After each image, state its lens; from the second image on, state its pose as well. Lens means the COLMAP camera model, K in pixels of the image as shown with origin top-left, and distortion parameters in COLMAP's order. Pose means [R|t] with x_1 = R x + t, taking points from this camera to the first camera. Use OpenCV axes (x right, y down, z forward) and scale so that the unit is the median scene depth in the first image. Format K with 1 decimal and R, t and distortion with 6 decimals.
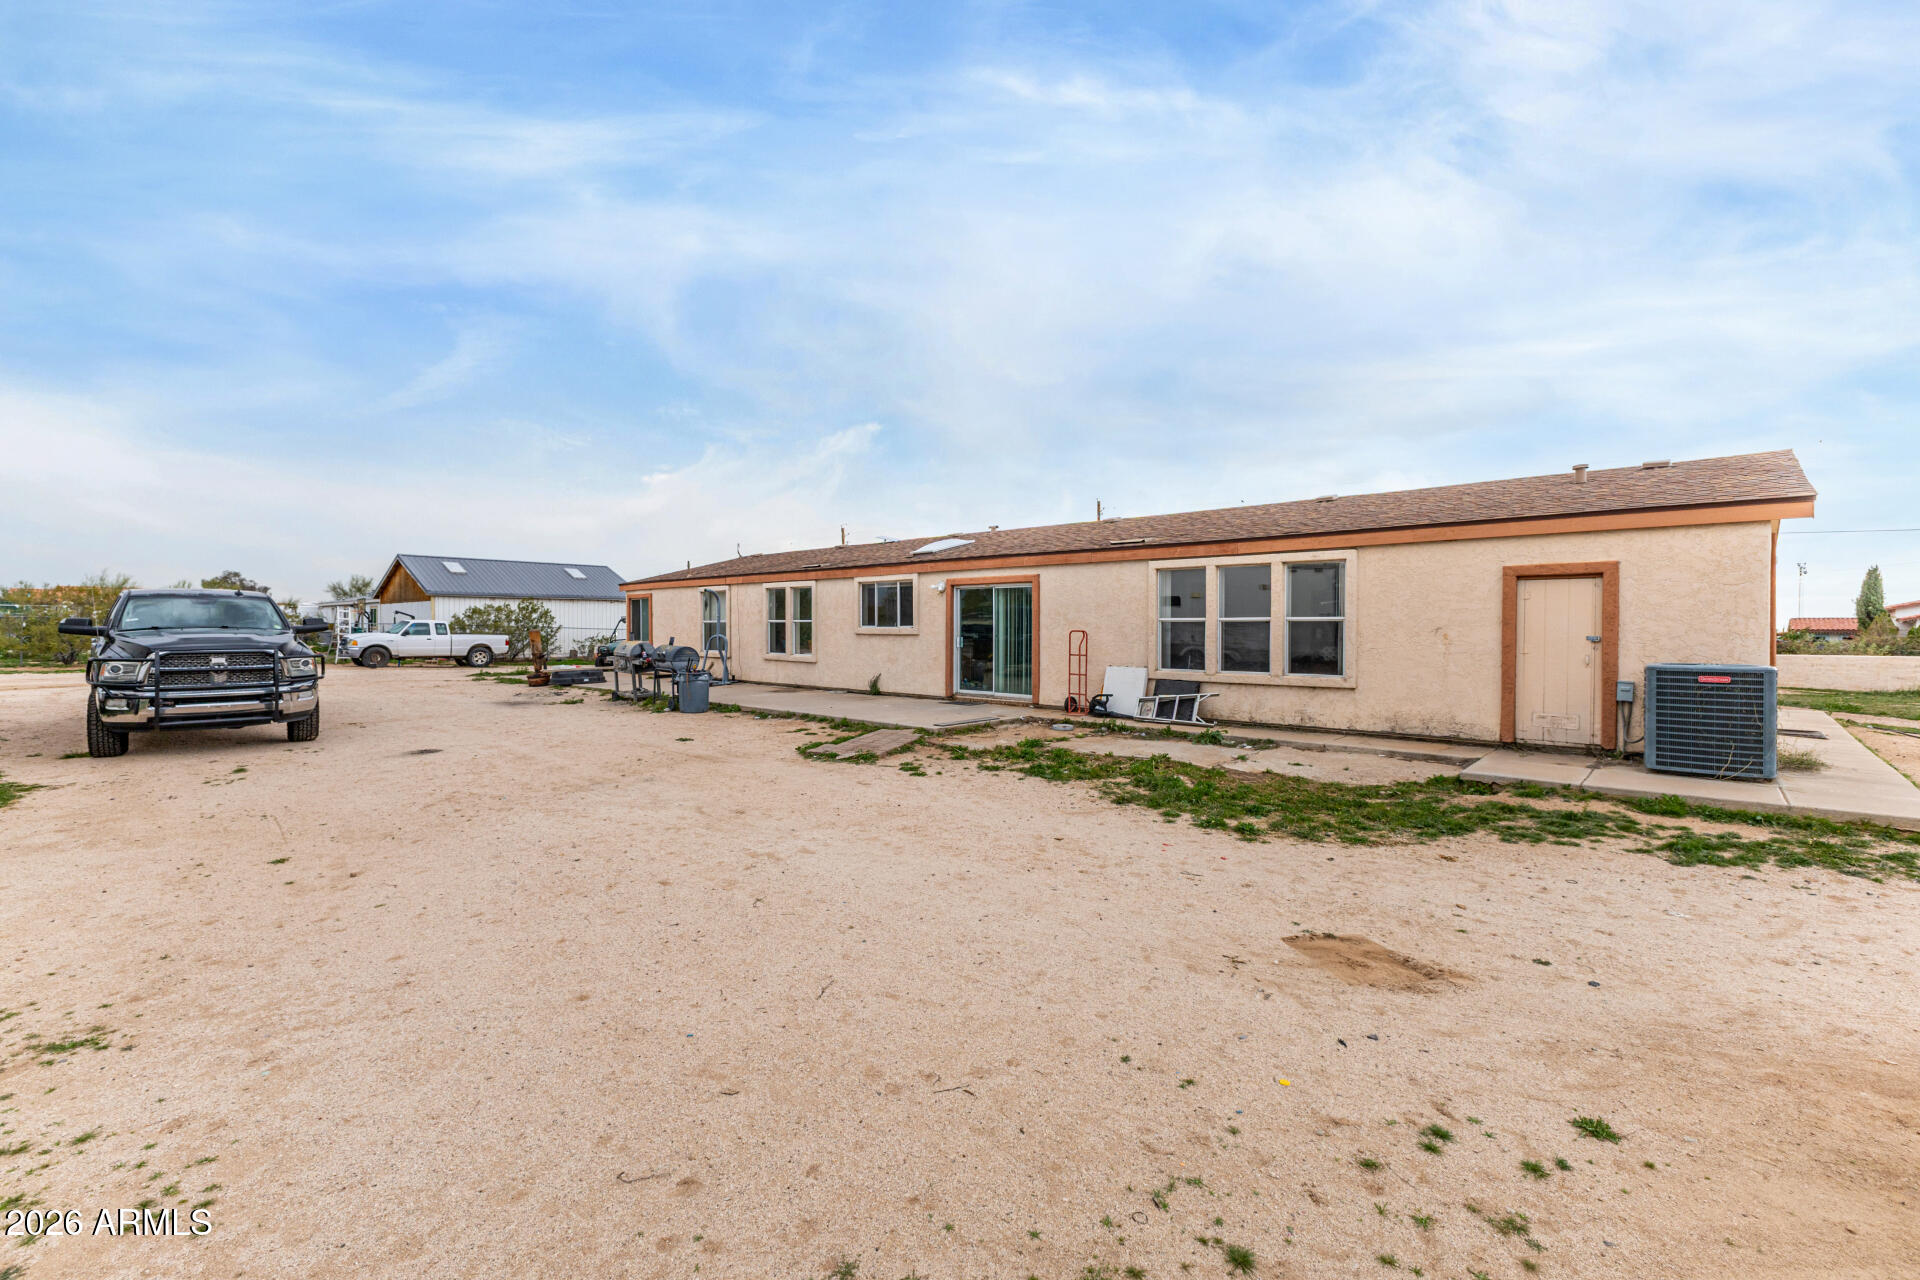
lens RADIAL K [[835.6, 0, 964.3], [0, 835.6, 632.9], [0, 0, 1]] dist [0.016072, -0.005319]
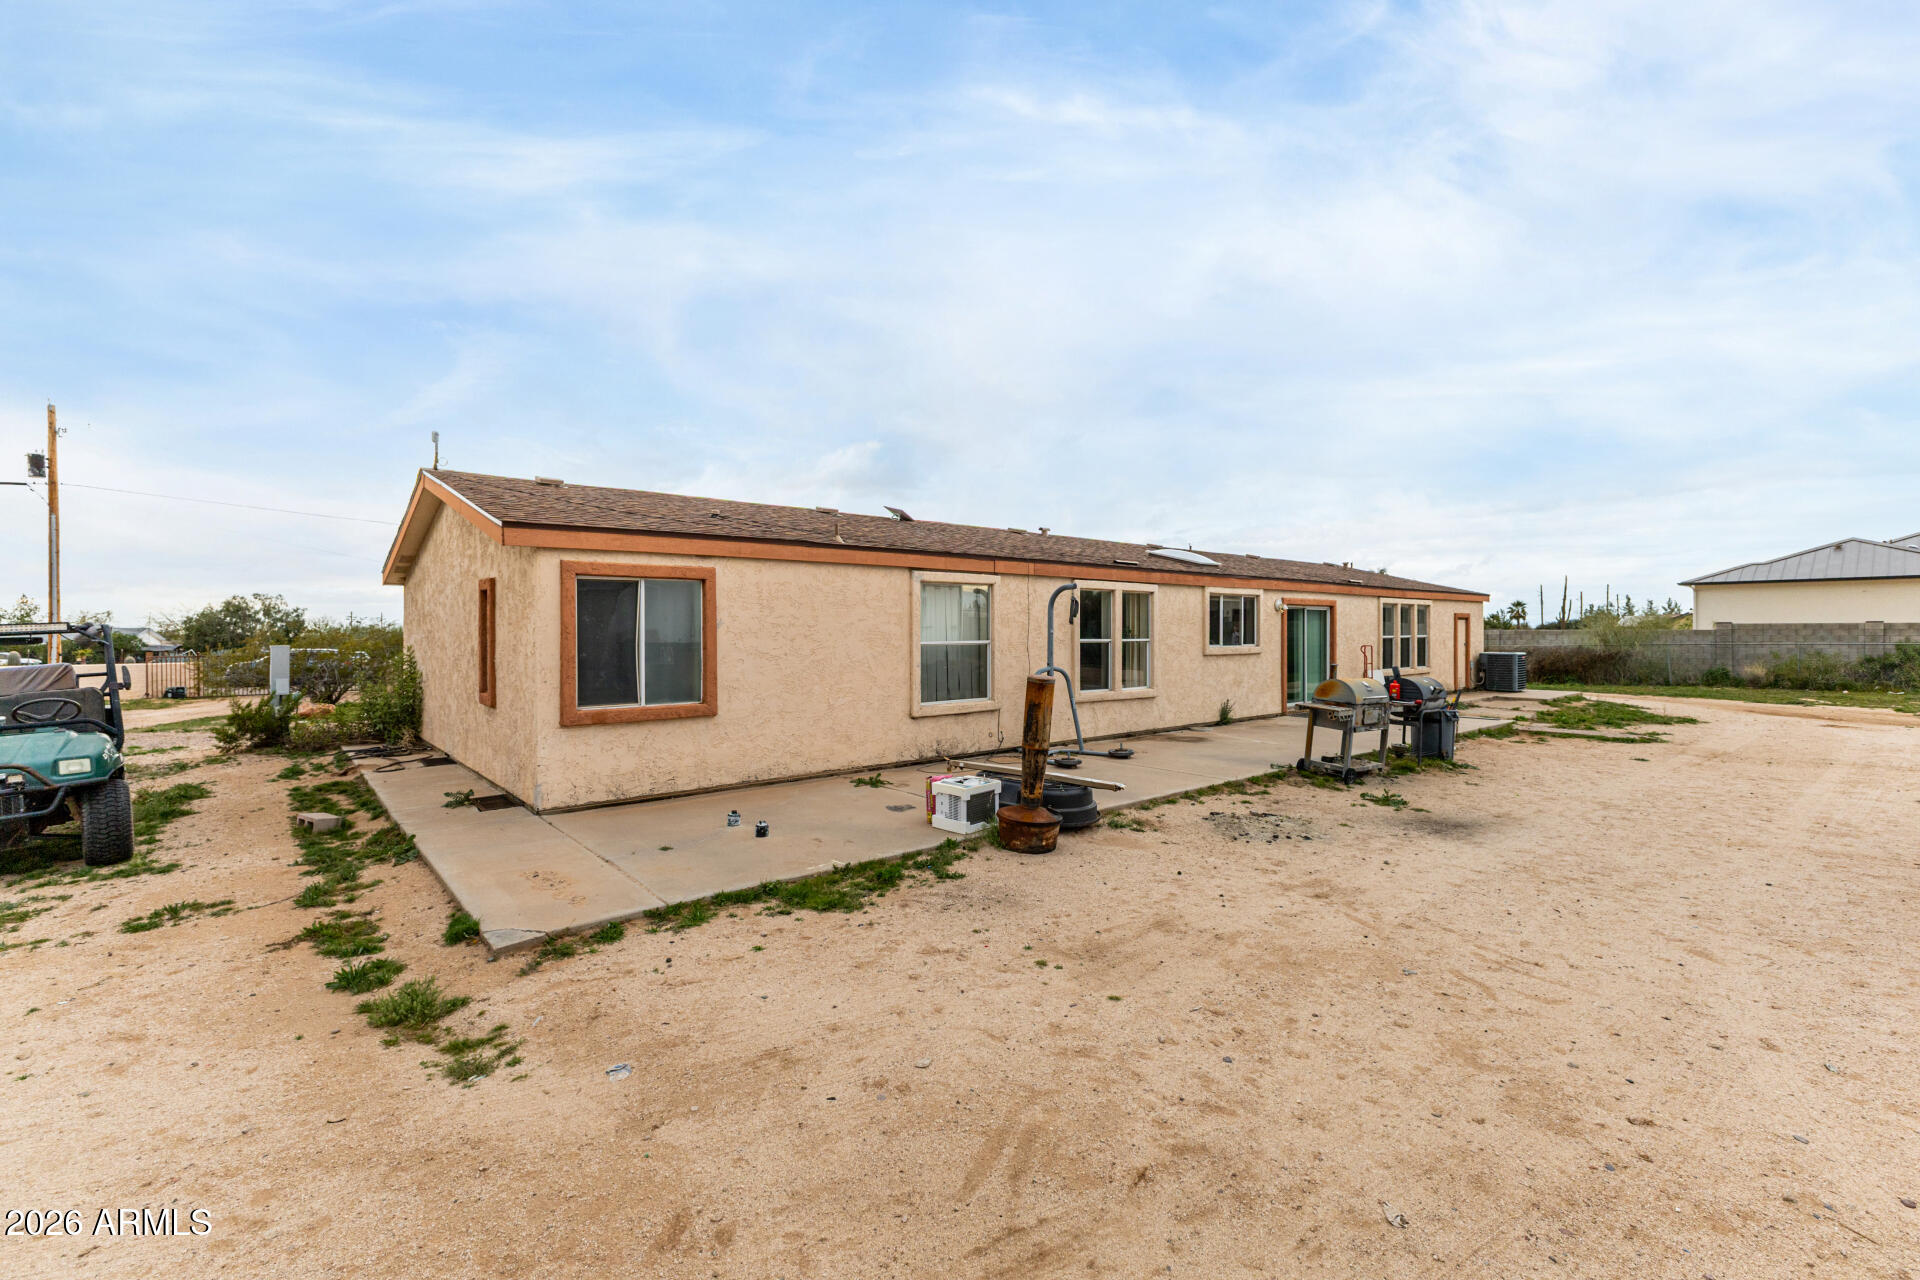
lens RADIAL K [[835.6, 0, 964.8], [0, 835.6, 635.2], [0, 0, 1]] dist [0.016072, -0.005319]
pose [[0.104141, -0.007469, 0.994534, -0.988695], [0.009835, 0.999931, 0.006480, -0.026421], [-0.994514, 0.009107, 0.104207, 1.170996]]
